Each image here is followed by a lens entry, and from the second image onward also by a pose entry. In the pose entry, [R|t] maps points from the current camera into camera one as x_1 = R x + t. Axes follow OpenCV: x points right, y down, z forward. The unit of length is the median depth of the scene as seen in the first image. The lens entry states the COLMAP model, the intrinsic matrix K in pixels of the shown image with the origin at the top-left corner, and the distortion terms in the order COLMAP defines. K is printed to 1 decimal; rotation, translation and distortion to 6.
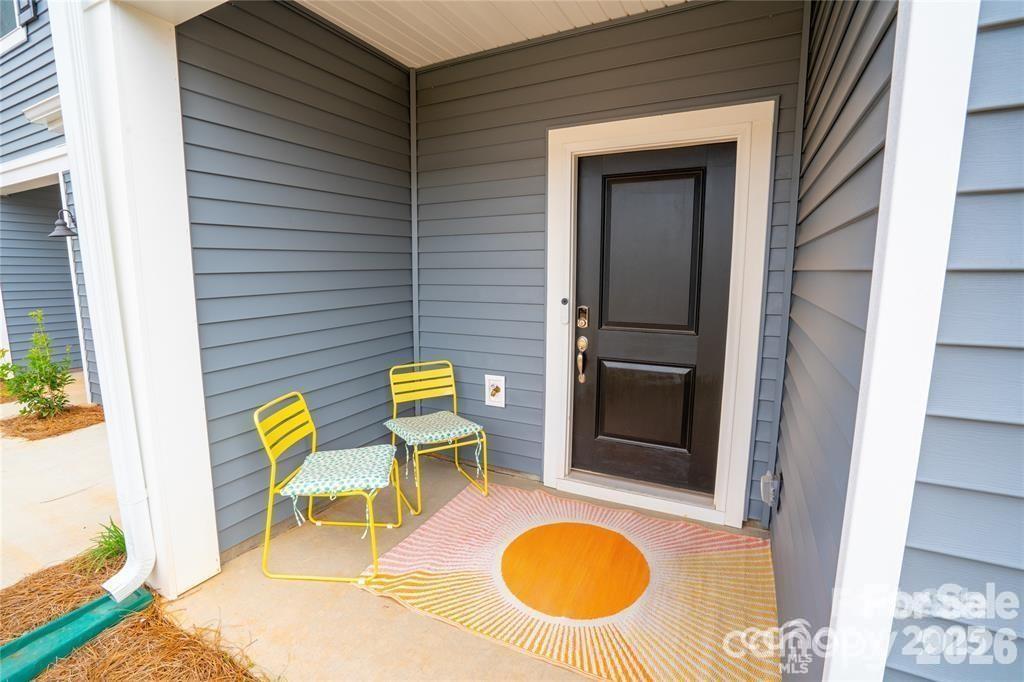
lens RADIAL K [[466.1, 0, 506.8], [0, 466.1, 337.2], [0, 0, 1]] dist [-0.044161, 0.000177]
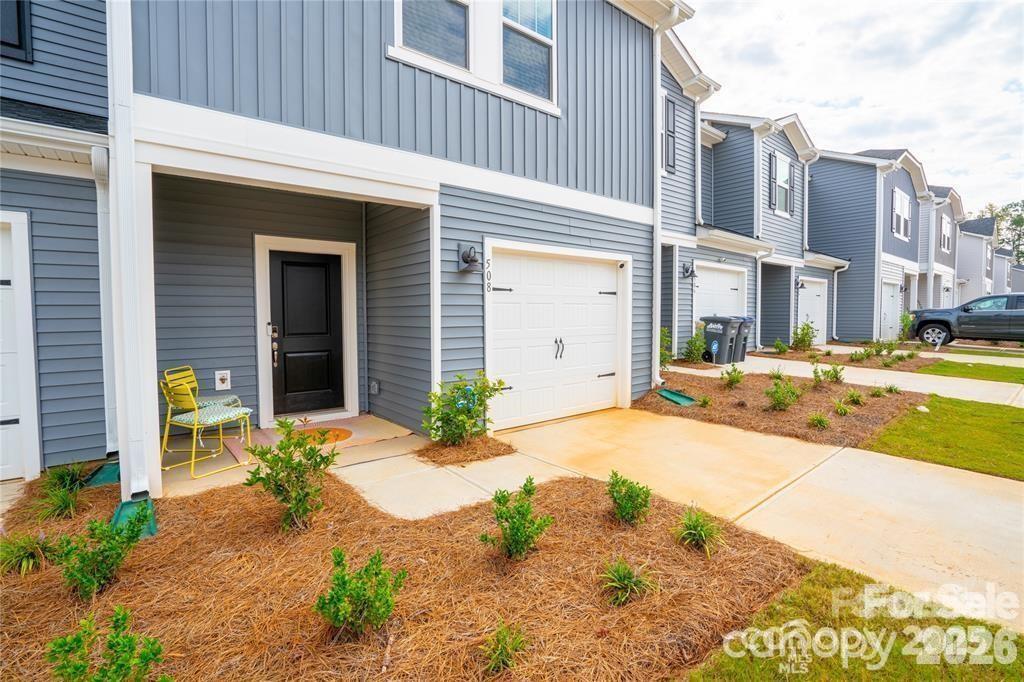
lens RADIAL K [[466.1, 0, 506.8], [0, 466.1, 337.2], [0, 0, 1]] dist [-0.044161, 0.000177]
pose [[0.404323, -0.046007, 0.913458, -1.207521], [0.133450, 0.991013, -0.009156, 0.125159], [-0.904828, 0.125603, 0.406829, -0.643722]]
